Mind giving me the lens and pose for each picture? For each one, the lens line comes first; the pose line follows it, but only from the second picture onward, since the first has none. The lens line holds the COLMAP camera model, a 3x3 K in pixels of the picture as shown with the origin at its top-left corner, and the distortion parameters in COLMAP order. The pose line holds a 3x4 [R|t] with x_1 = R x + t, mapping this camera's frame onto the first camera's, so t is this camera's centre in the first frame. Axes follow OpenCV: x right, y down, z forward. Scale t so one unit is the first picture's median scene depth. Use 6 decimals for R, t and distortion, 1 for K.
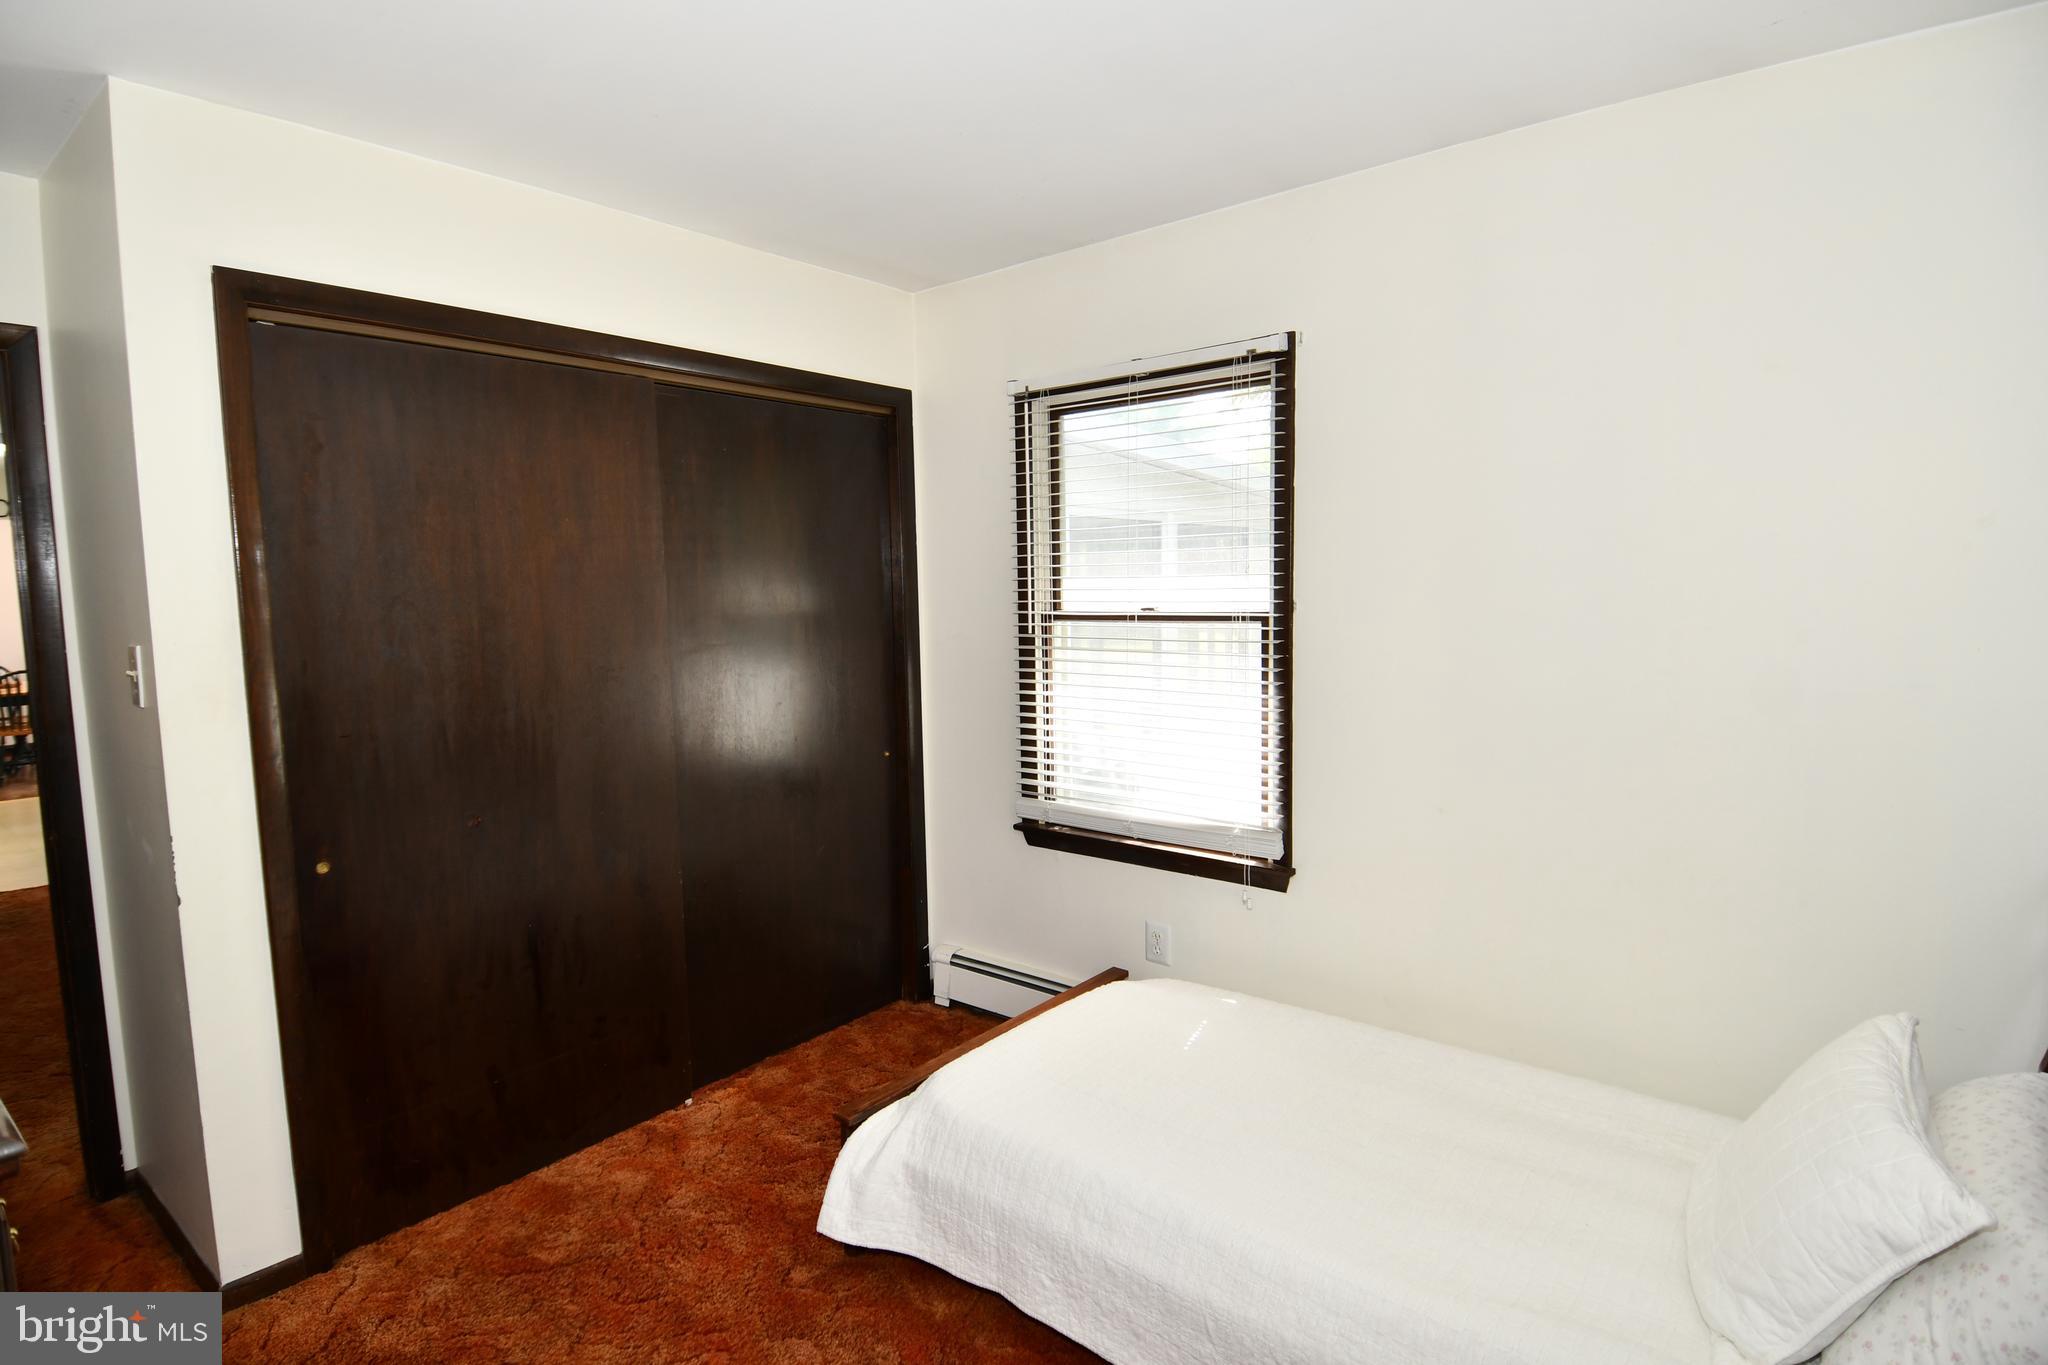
lens RADIAL K [[1049.1, 0, 1030.3], [0, 1049.1, 690.0], [0, 0, 1]] dist [0.027327, -0.029876]
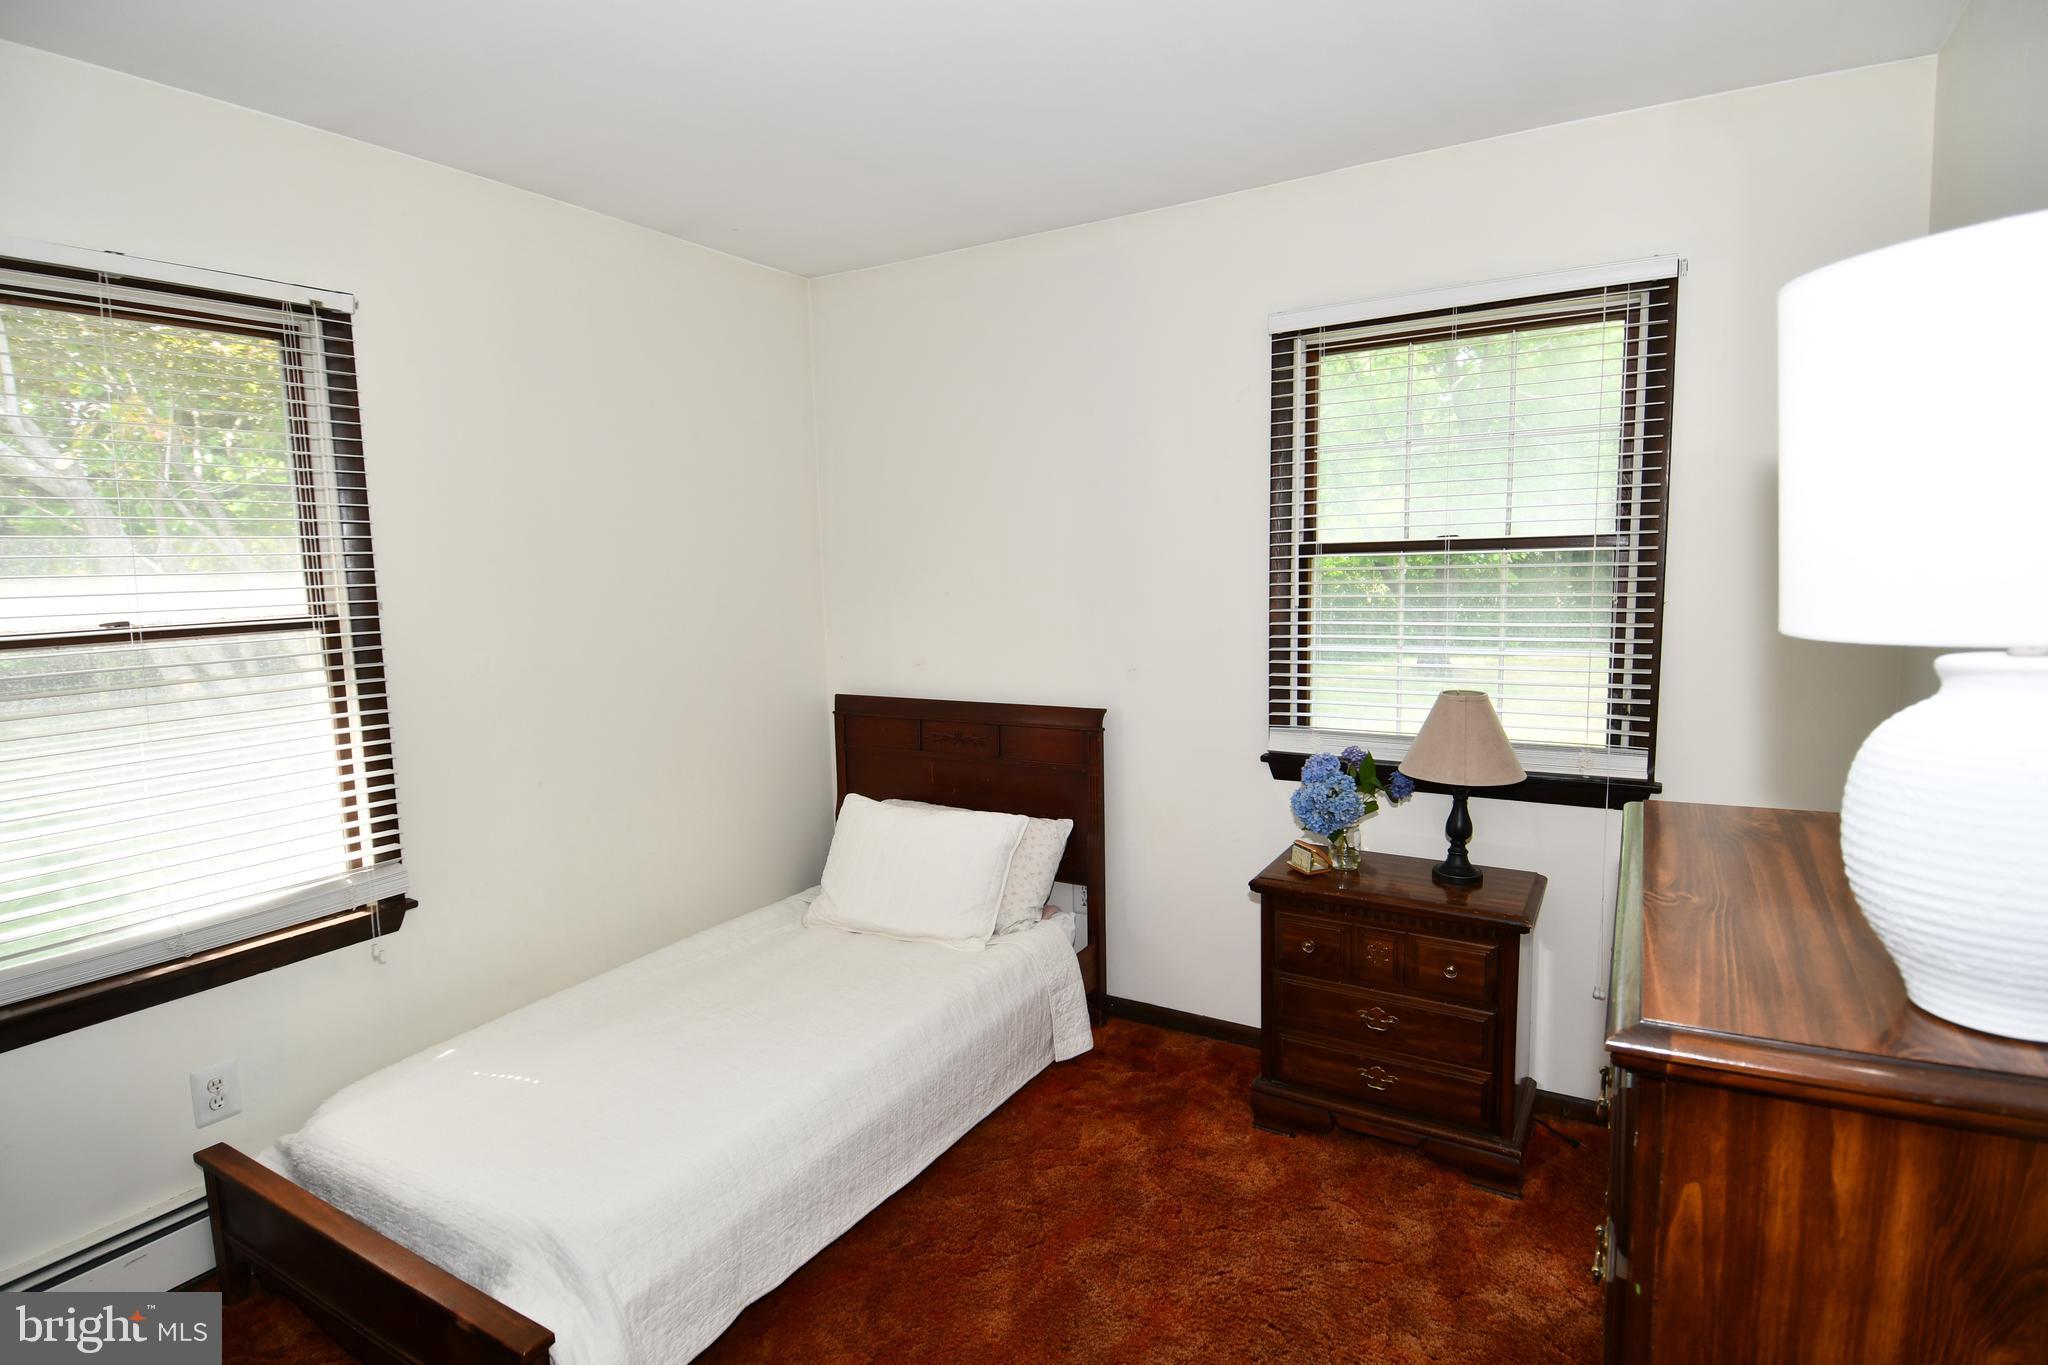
lens RADIAL K [[1049.1, 0, 1011.1], [0, 1049.1, 684.6], [0, 0, 1]] dist [0.027327, -0.029876]
pose [[-0.135130, -0.097623, 0.986007, -1.410304], [0.130852, 0.984660, 0.115423, -0.094616], [-0.982150, 0.144618, -0.120283, 1.181459]]
